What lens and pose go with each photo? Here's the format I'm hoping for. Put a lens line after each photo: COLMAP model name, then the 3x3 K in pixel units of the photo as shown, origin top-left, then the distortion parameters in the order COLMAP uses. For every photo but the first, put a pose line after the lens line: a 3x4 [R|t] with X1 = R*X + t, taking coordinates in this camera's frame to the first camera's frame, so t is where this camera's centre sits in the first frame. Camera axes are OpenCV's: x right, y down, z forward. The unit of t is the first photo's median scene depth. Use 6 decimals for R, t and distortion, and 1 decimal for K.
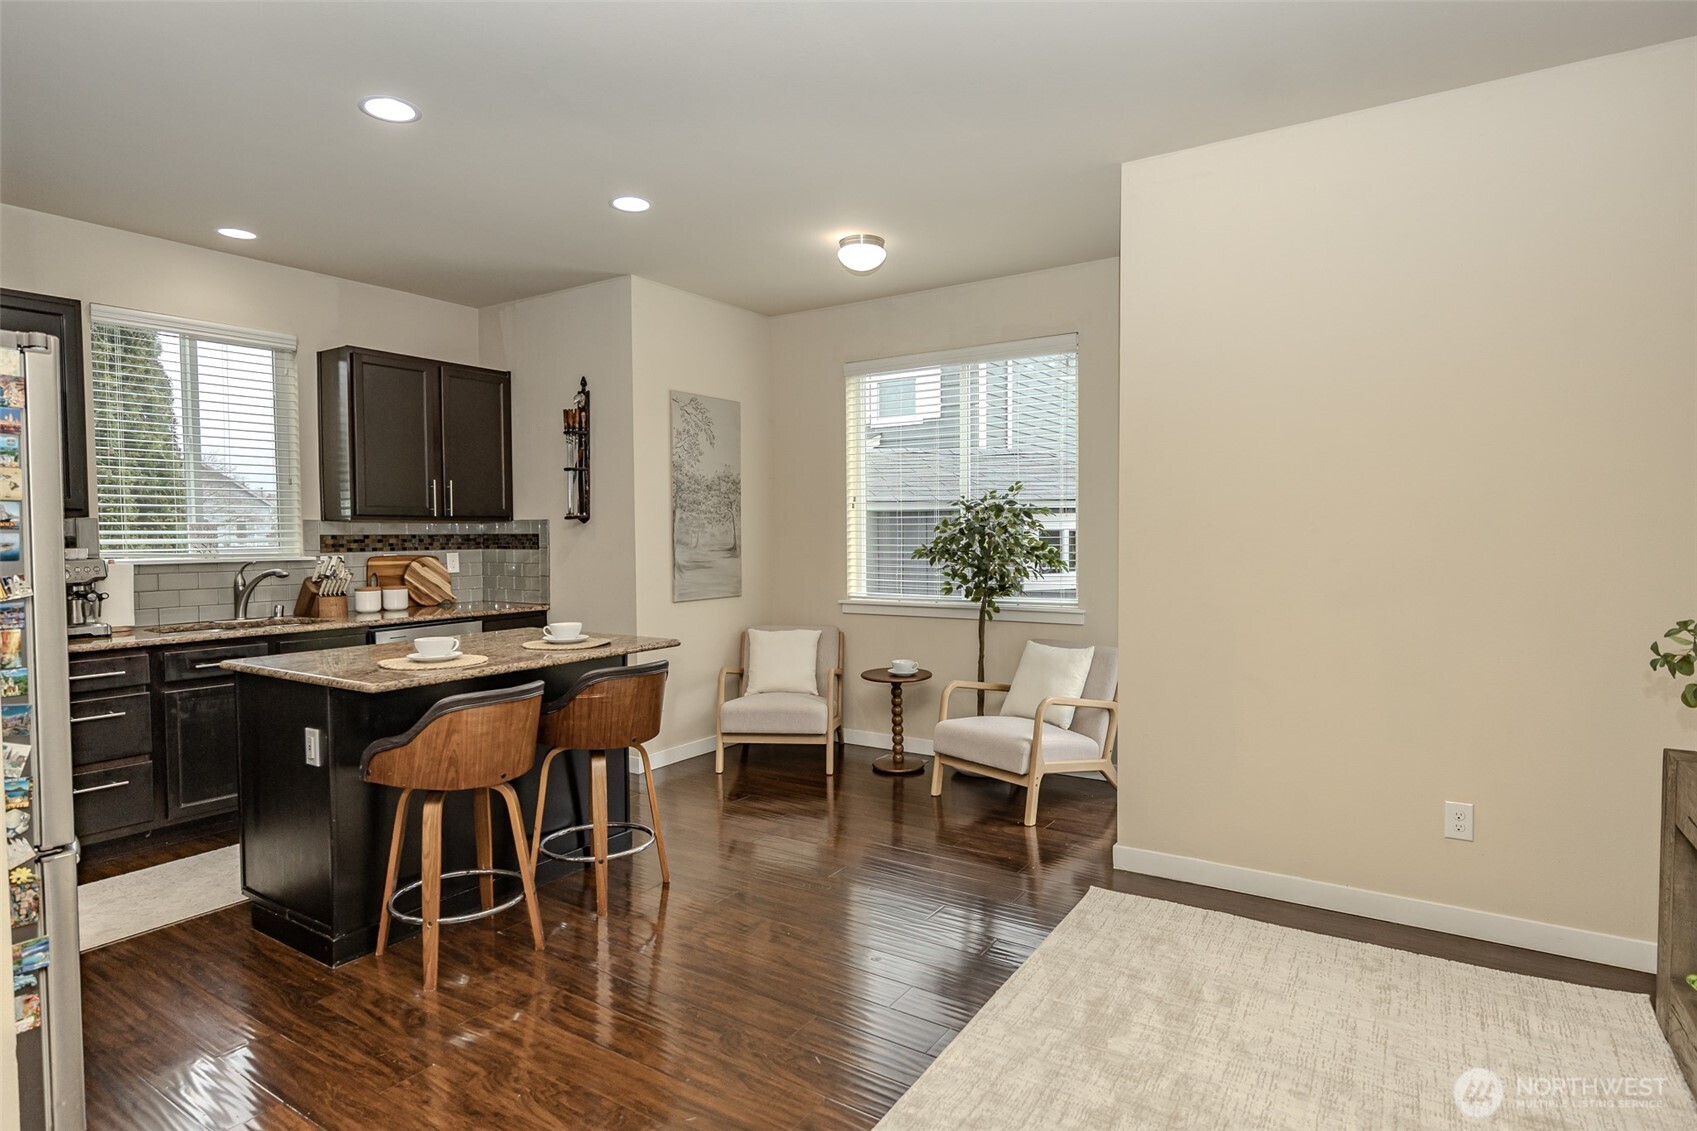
lens RADIAL K [[891.5, 0, 853.8], [0, 891.5, 563.5], [0, 0, 1]] dist [0.002848, -0.000468]
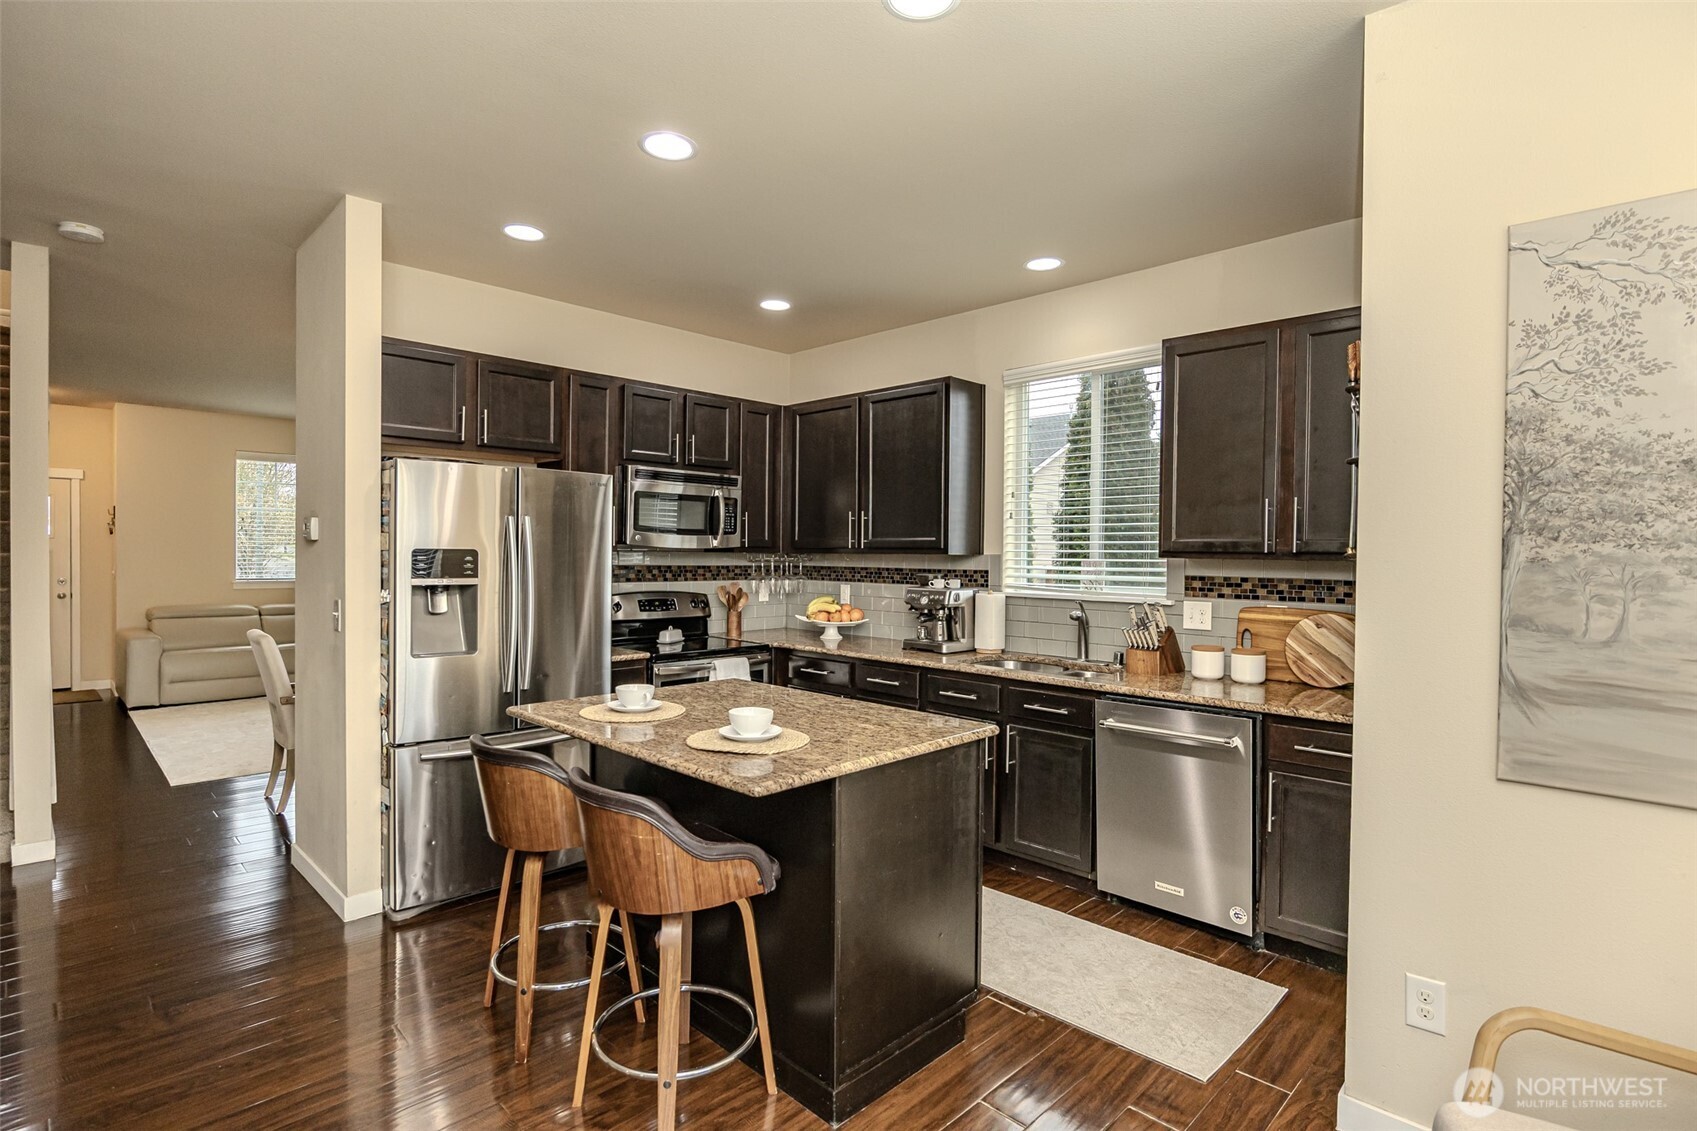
lens RADIAL K [[836.7, 0, 835.3], [0, 836.7, 563.4], [0, 0, 1]] dist [-0.020261, -0.000532]
pose [[-0.217050, 0.014922, -0.976046, 0.210021], [-0.049988, 0.998401, 0.026380, -0.045119], [0.974880, 0.054516, -0.215957, 0.818596]]
